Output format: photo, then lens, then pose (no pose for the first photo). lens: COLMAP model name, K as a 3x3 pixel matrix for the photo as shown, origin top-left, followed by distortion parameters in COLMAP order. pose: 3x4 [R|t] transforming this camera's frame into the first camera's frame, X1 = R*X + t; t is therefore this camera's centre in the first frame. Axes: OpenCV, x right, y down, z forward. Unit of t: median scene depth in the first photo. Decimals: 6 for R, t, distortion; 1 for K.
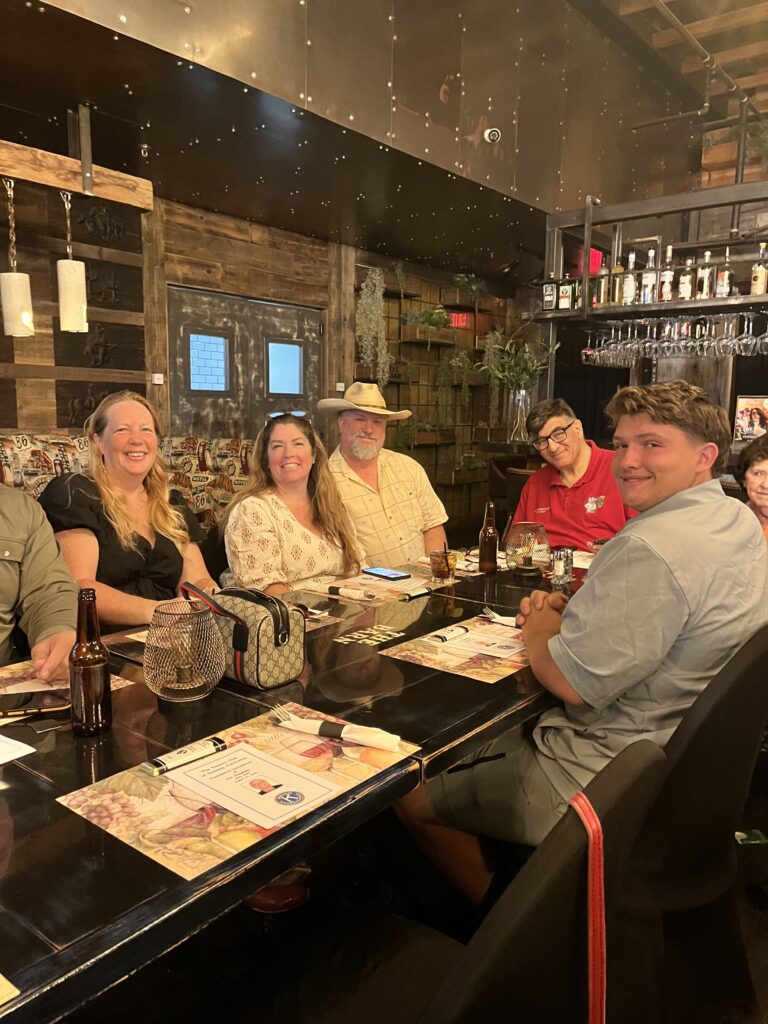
lens RADIAL K [[781.7, 0, 383.9], [0, 781.7, 510.9], [0, 0, 1]] dist [0.030186, -0.003773]
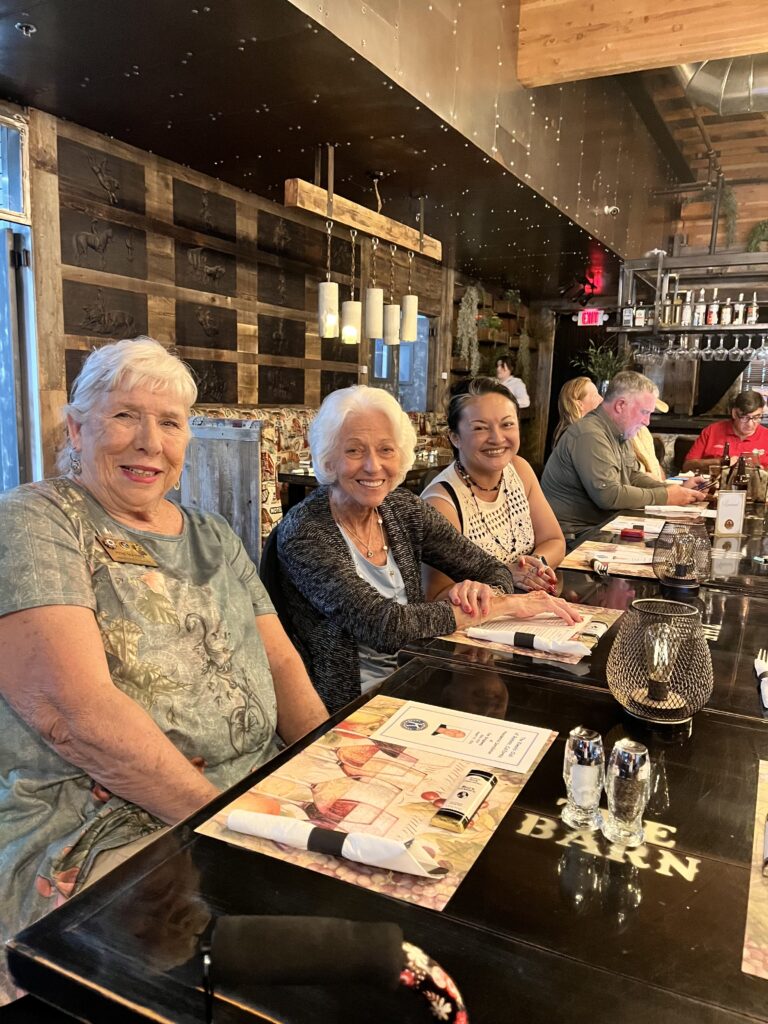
lens RADIAL K [[781.7, 0, 385.0], [0, 781.7, 514.1], [0, 0, 1]] dist [0.030186, -0.003773]
pose [[0.981723, -0.017887, 0.189473, -0.532674], [0.013435, 0.999603, 0.024755, 0.053102], [-0.189840, -0.021757, 0.981574, -0.368210]]
